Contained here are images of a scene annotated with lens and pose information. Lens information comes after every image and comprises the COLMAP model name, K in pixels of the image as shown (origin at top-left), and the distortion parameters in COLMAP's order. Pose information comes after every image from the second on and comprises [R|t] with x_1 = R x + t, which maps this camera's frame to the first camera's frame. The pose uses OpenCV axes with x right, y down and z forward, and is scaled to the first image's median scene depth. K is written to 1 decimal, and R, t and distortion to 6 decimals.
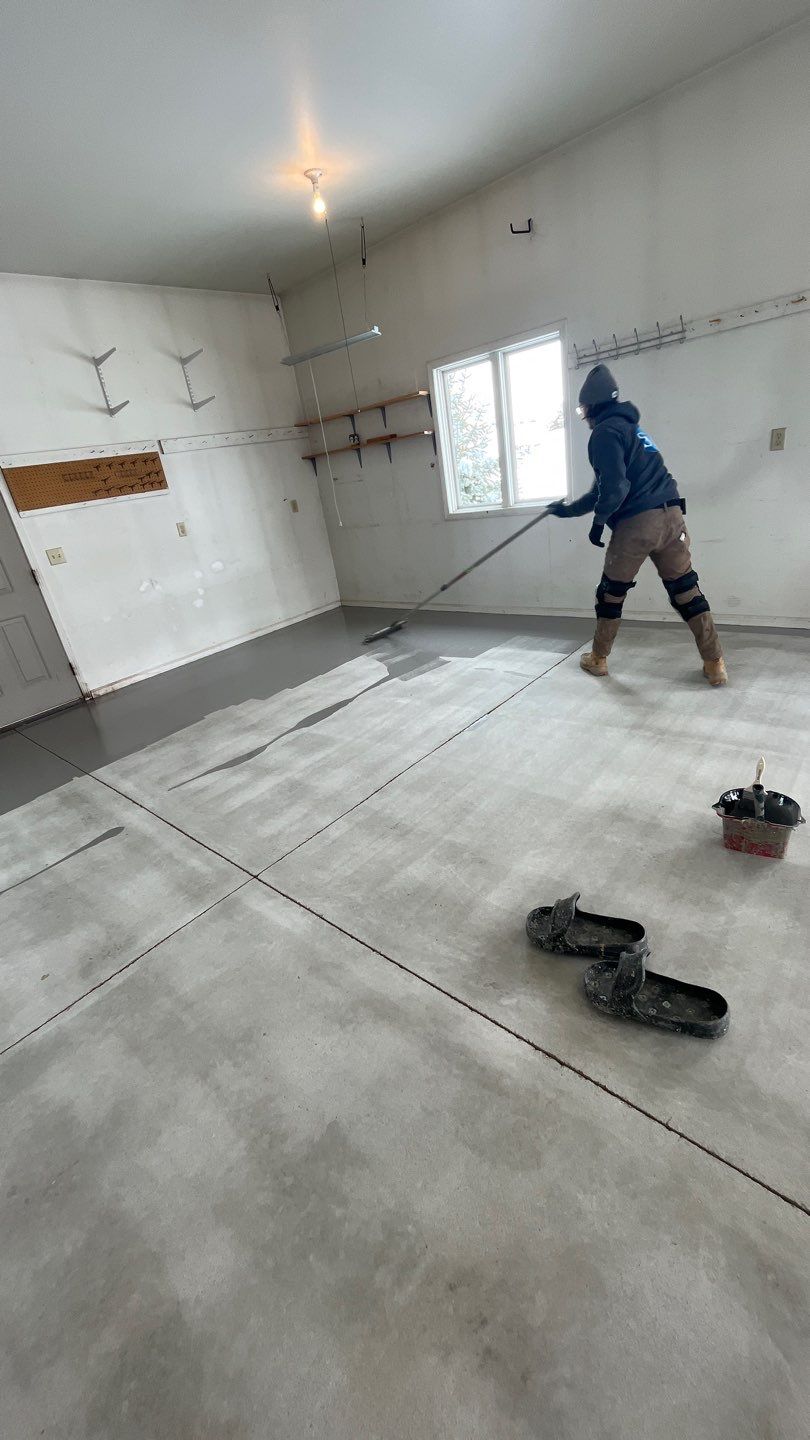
lens RADIAL K [[578.4, 0, 405.0], [0, 578.4, 720.0], [0, 0, 1]] dist [-0.002213, -0.000124]
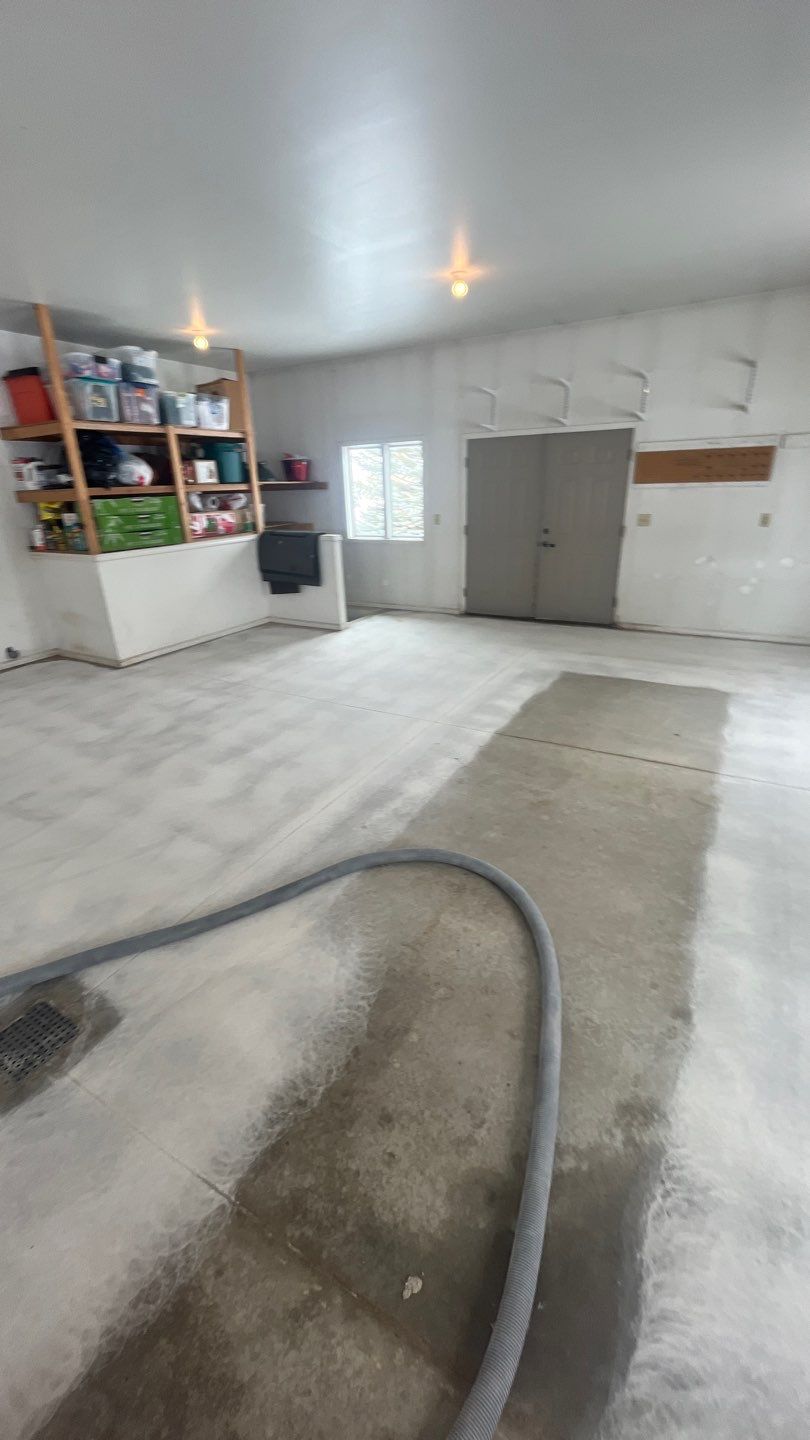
lens RADIAL K [[578.4, 0, 405.0], [0, 578.4, 720.0], [0, 0, 1]] dist [-0.002213, -0.000124]
pose [[0.214403, 0.501668, -0.838070, 0.553352], [-0.401146, 0.827547, 0.392744, -0.179959], [0.890569, 0.251982, 0.378671, 0.104272]]
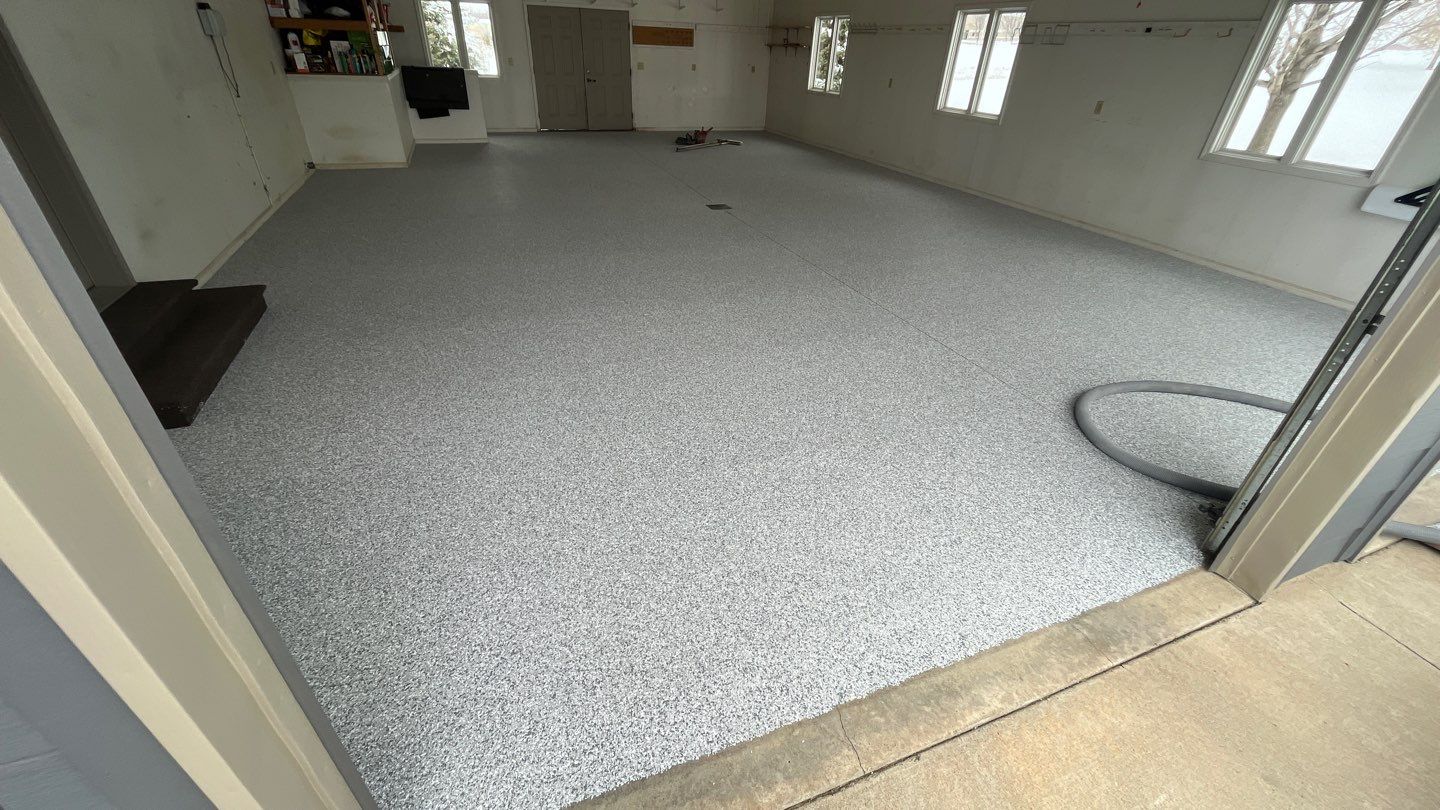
lens RADIAL K [[580.4, 0, 720.0], [0, 580.4, 405.0], [0, 0, 1]] dist [-0.001171, -0.000105]
pose [[0.878670, 0.391019, -0.273939, 0.826670], [-0.341883, 0.915830, 0.210647, 0.356716], [0.333249, -0.091434, 0.938395, -1.184603]]
